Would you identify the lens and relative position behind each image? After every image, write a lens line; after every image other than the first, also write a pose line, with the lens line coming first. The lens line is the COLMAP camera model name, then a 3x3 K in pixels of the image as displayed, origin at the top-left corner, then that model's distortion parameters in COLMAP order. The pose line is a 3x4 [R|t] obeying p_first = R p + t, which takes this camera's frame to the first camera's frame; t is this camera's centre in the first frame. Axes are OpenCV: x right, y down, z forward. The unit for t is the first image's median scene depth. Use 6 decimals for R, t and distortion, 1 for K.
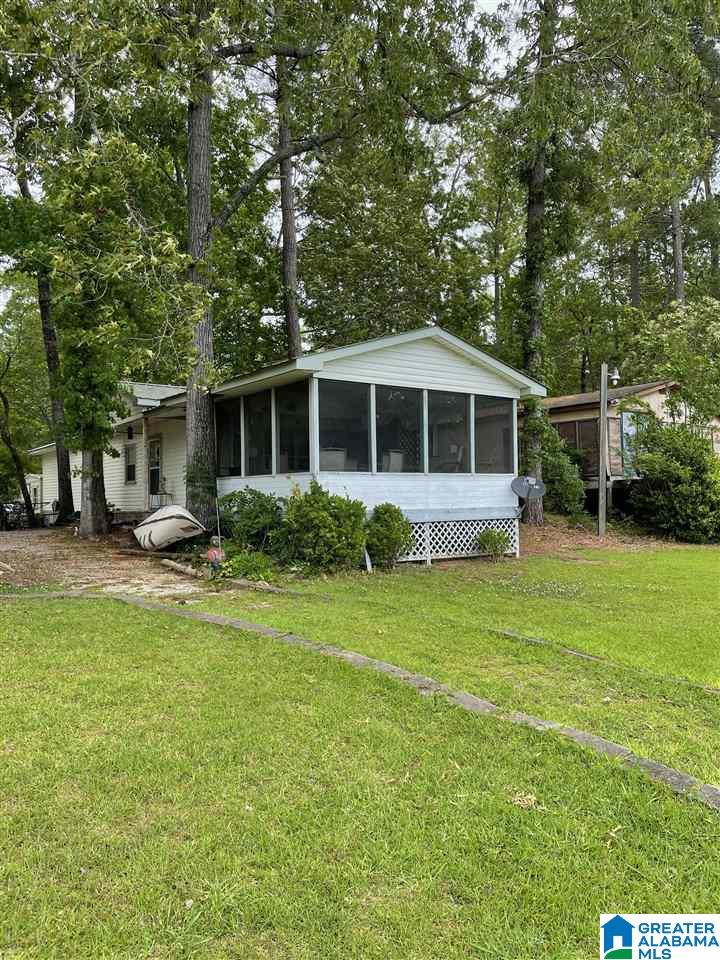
lens RADIAL K [[725.3, 0, 359.1], [0, 725.3, 485.4], [0, 0, 1]] dist [0.037320, -0.016994]
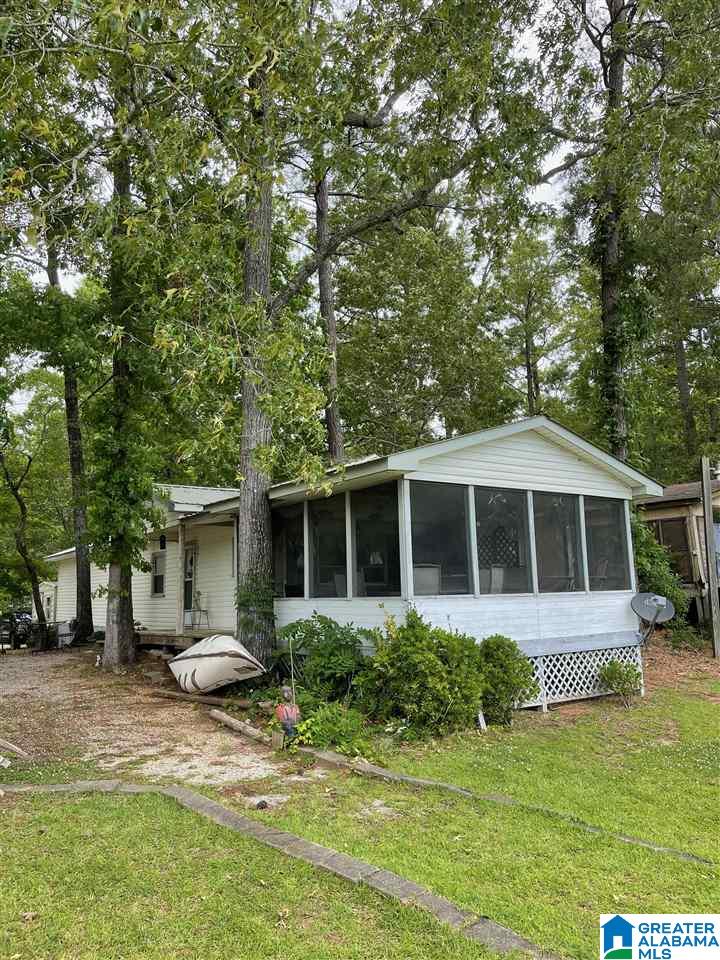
lens RADIAL K [[725.3, 0, 360.1], [0, 725.3, 476.9], [0, 0, 1]] dist [0.037320, -0.016994]
pose [[0.999821, -0.013650, -0.013110, -0.088473], [0.011695, 0.990214, -0.139070, -0.034036], [0.014880, 0.138892, 0.990196, 0.172284]]
